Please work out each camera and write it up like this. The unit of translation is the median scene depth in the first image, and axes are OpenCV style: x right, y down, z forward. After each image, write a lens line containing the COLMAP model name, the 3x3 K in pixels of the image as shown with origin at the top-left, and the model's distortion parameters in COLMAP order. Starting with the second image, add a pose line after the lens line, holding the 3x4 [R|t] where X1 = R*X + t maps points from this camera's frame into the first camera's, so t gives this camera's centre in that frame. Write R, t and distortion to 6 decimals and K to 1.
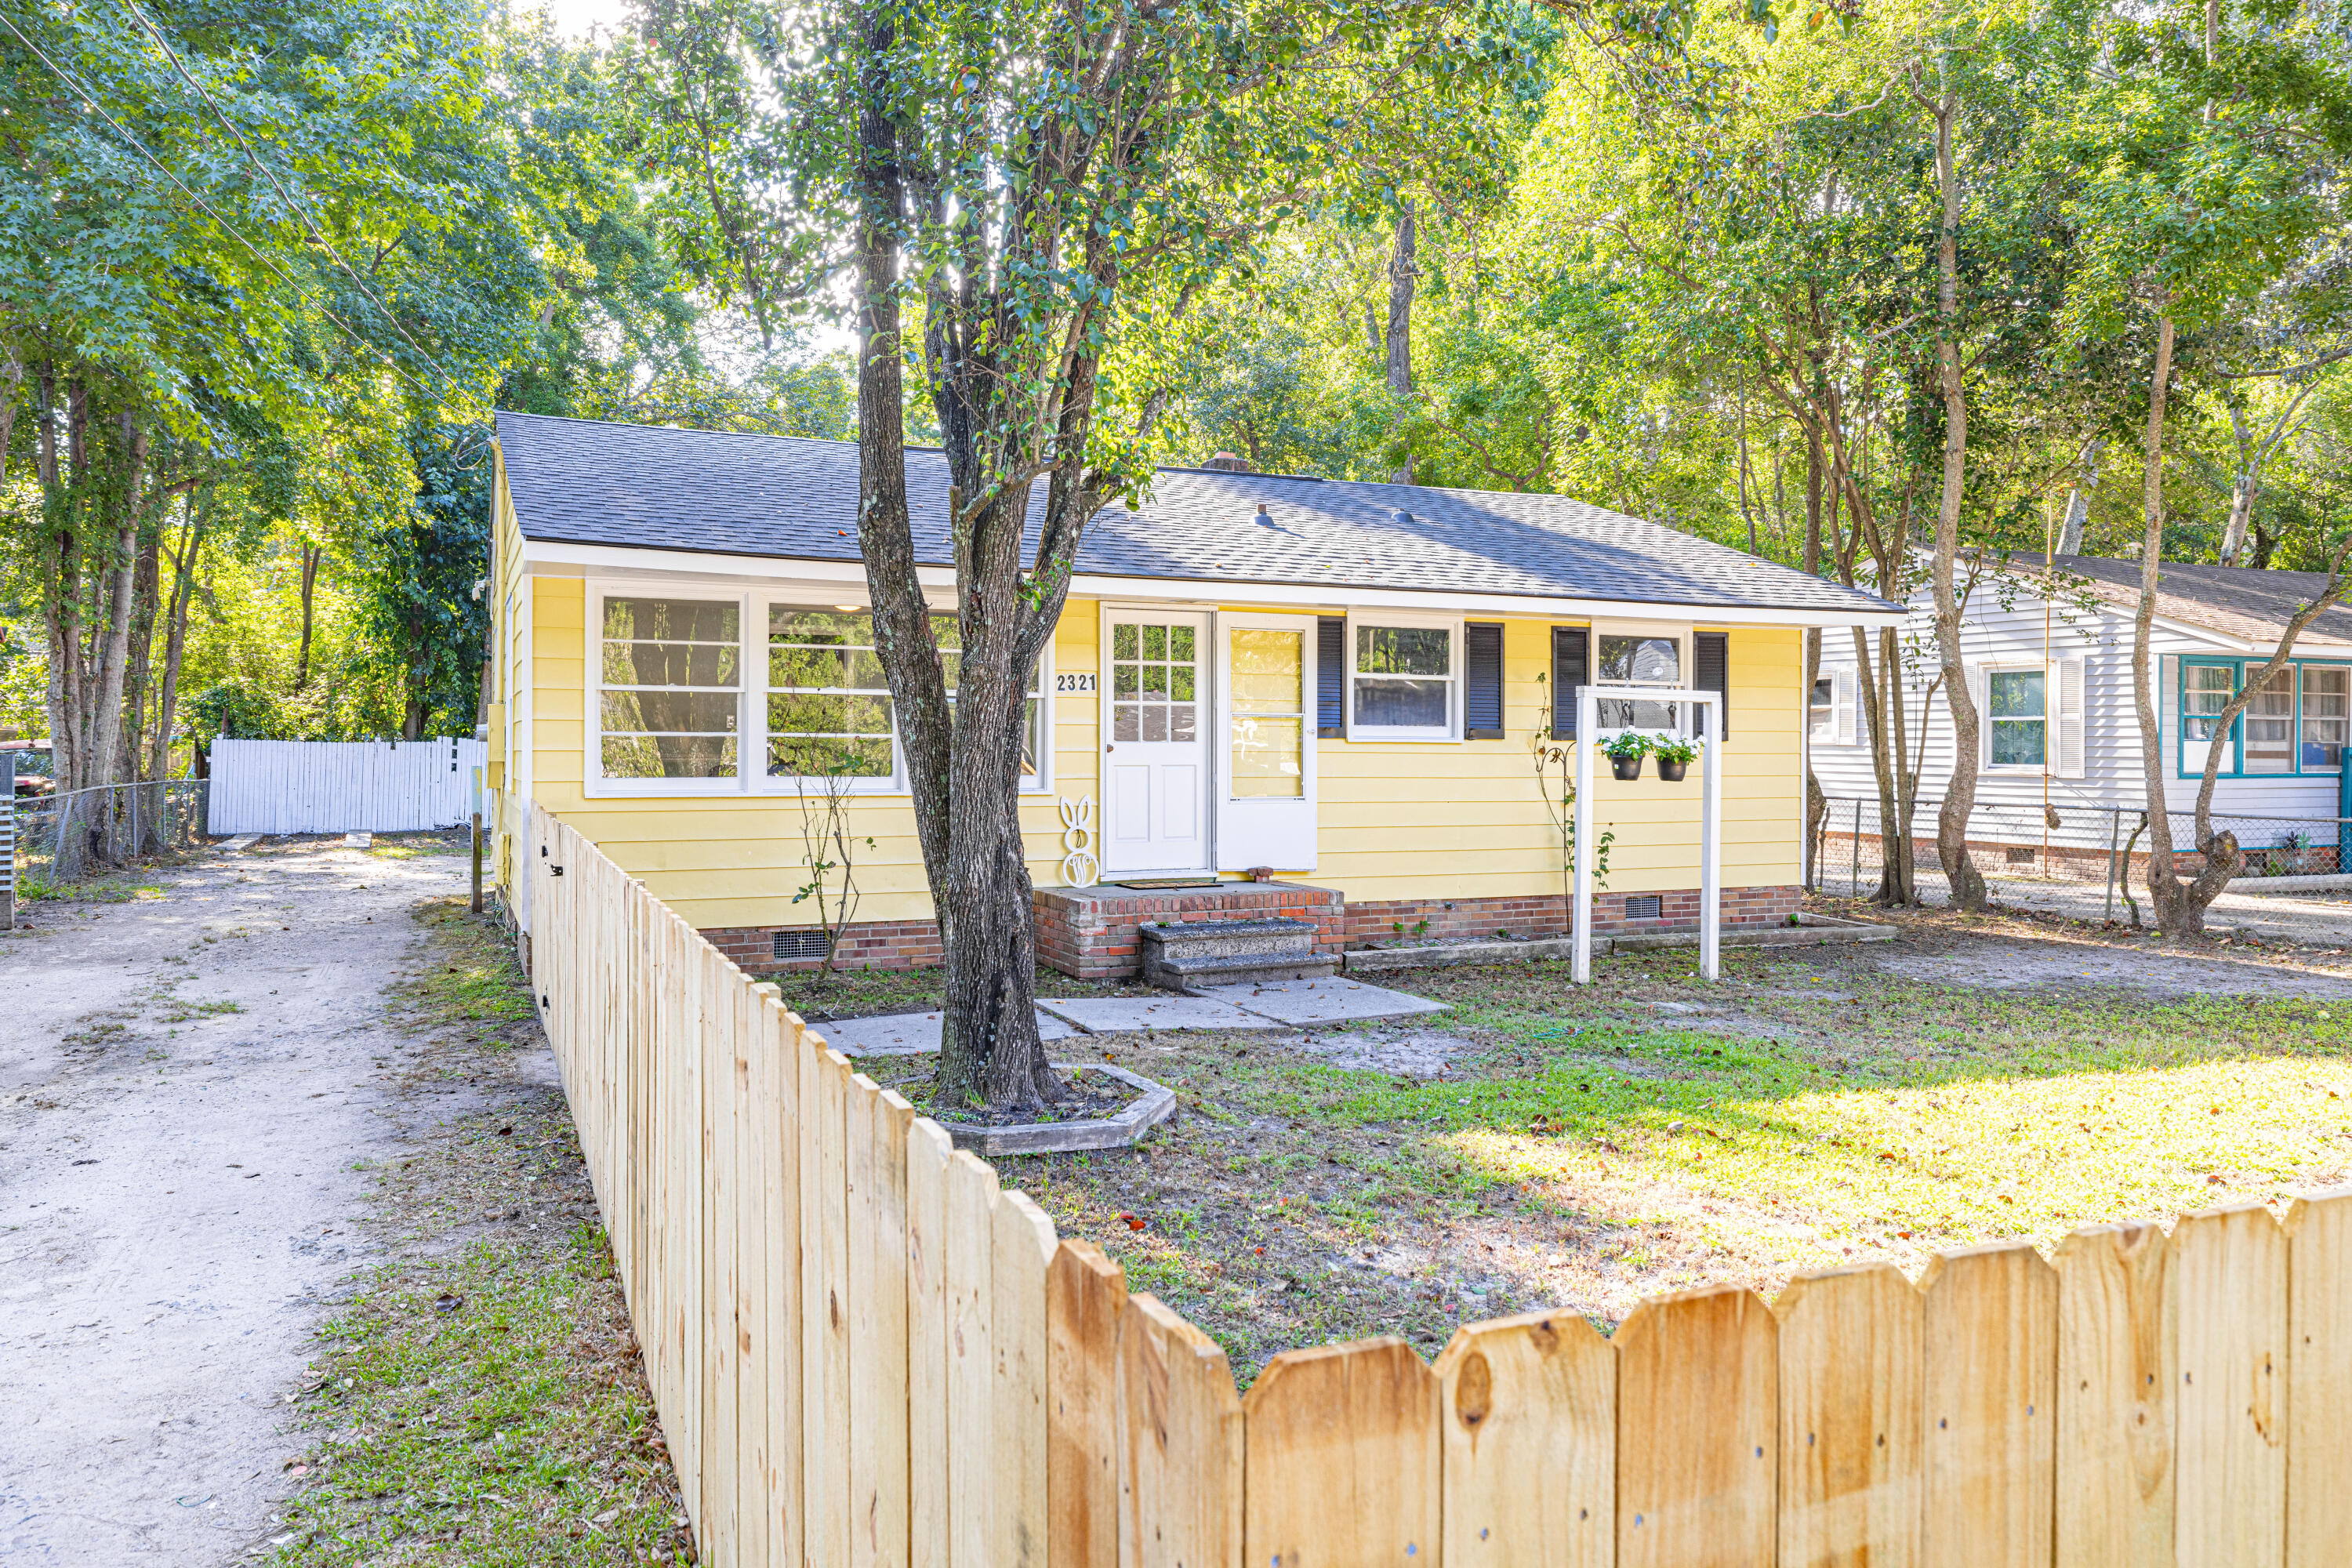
lens RADIAL K [[1640.3, 0, 1175.5], [0, 1640.3, 768.4], [0, 0, 1]] dist [0.009959, 0.000601]
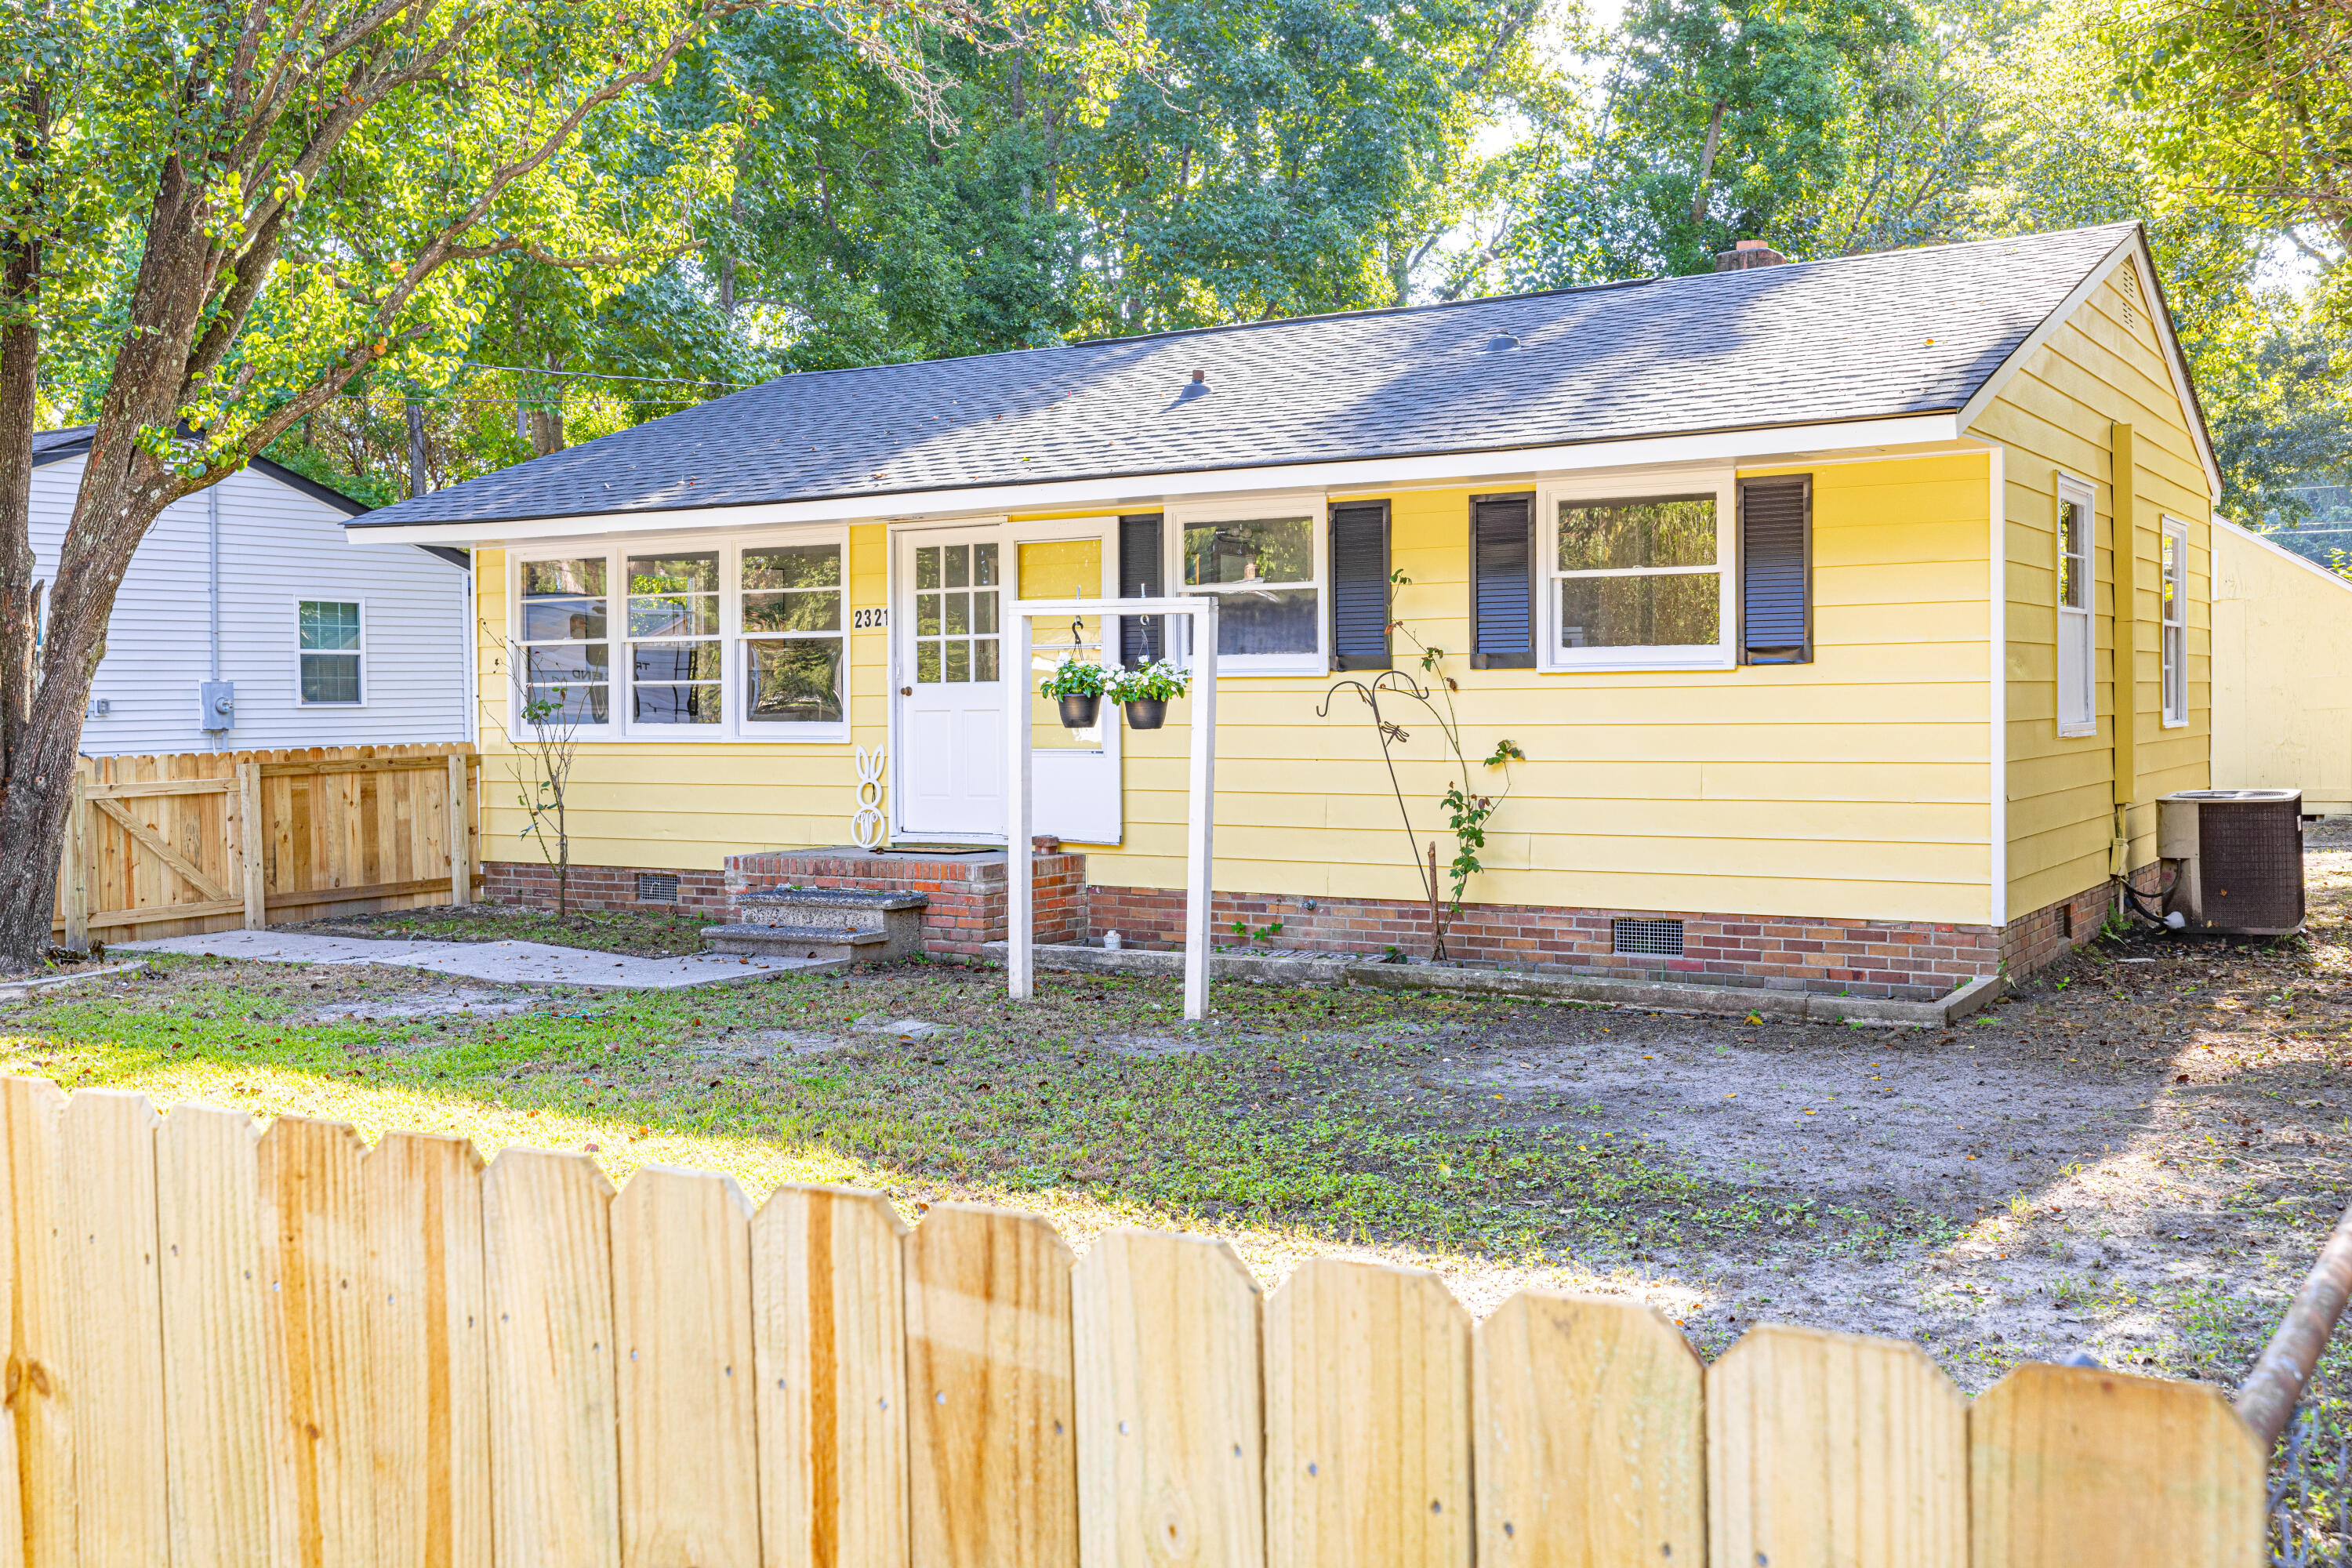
lens RADIAL K [[2263.7, 0, 1183.6], [0, 2263.7, 779.0], [0, 0, 1]] dist [0.086023, 0.000000]
pose [[0.551505, 0.020059, -0.833931, 0.990795], [0.002862, 0.999659, 0.025938, 0.003391], [0.834167, -0.016692, 0.551259, 0.430156]]
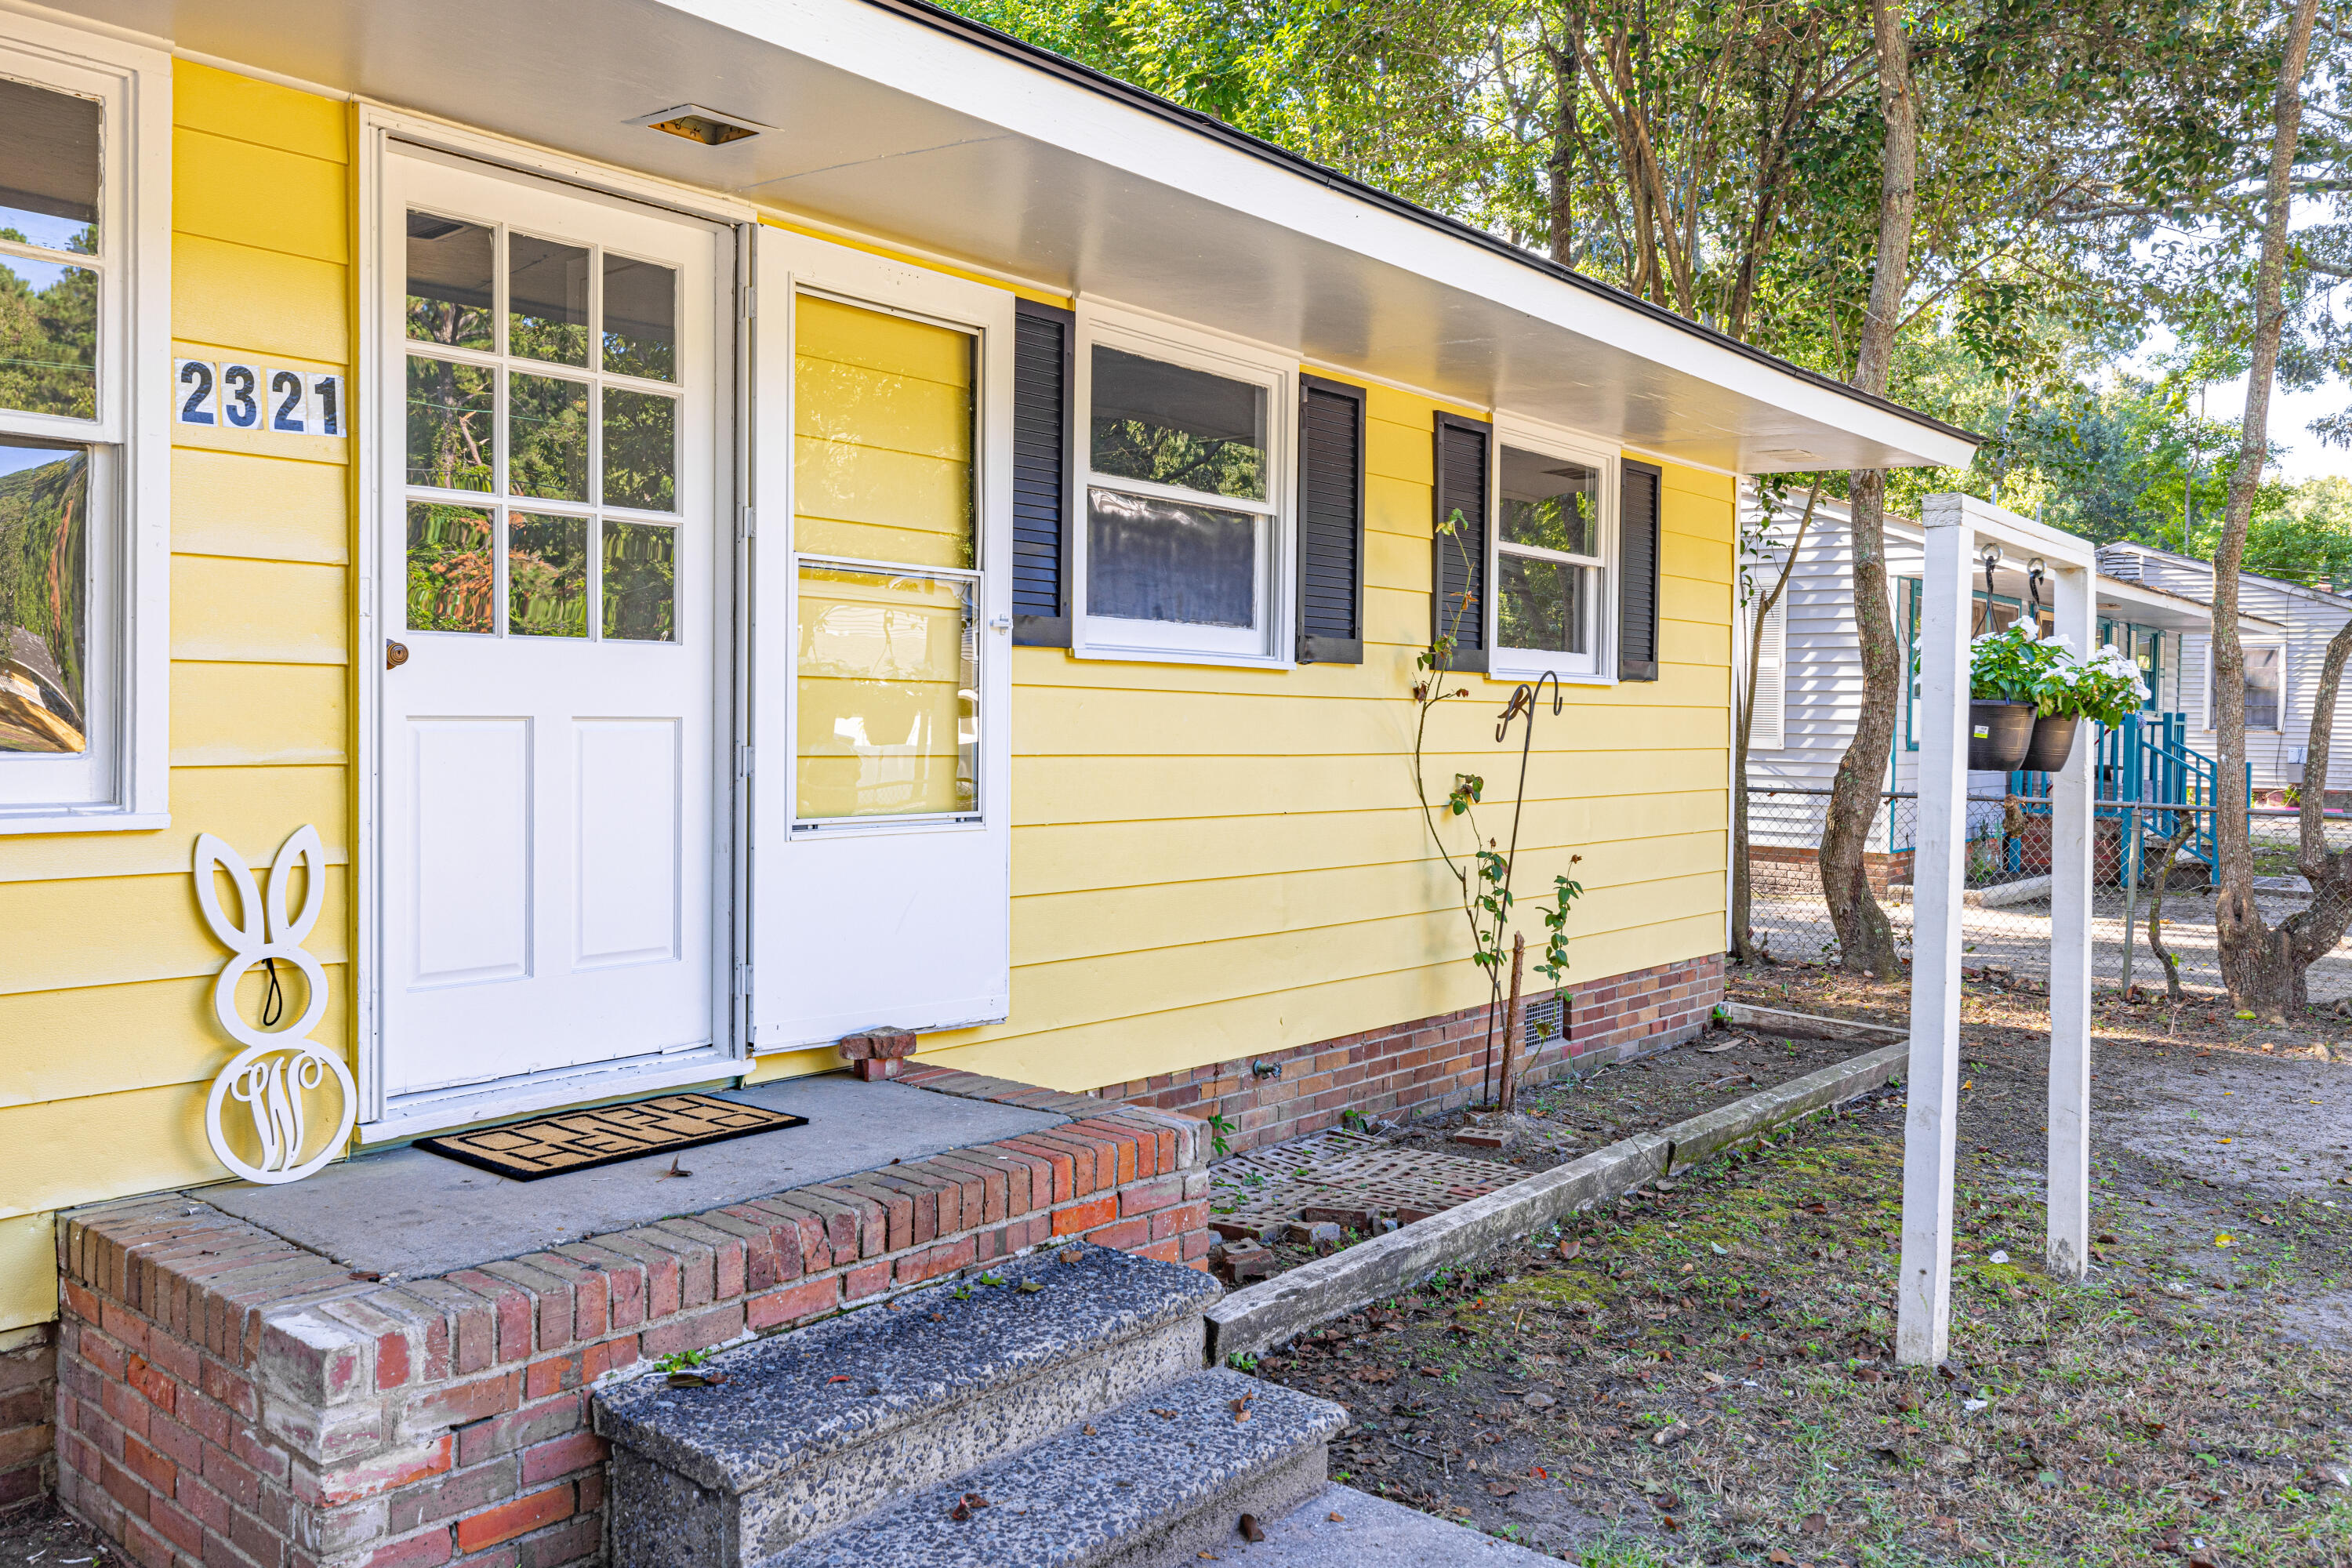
lens RADIAL K [[1827.8, 0, 1159.3], [0, 1827.8, 751.6], [0, 0, 1]] dist [0.005361, -0.001946]
pose [[0.901243, -0.000347, 0.433313, -0.053981], [-0.004495, 0.999938, 0.010150, 0.000348], [-0.433290, -0.011096, 0.901186, 0.628773]]
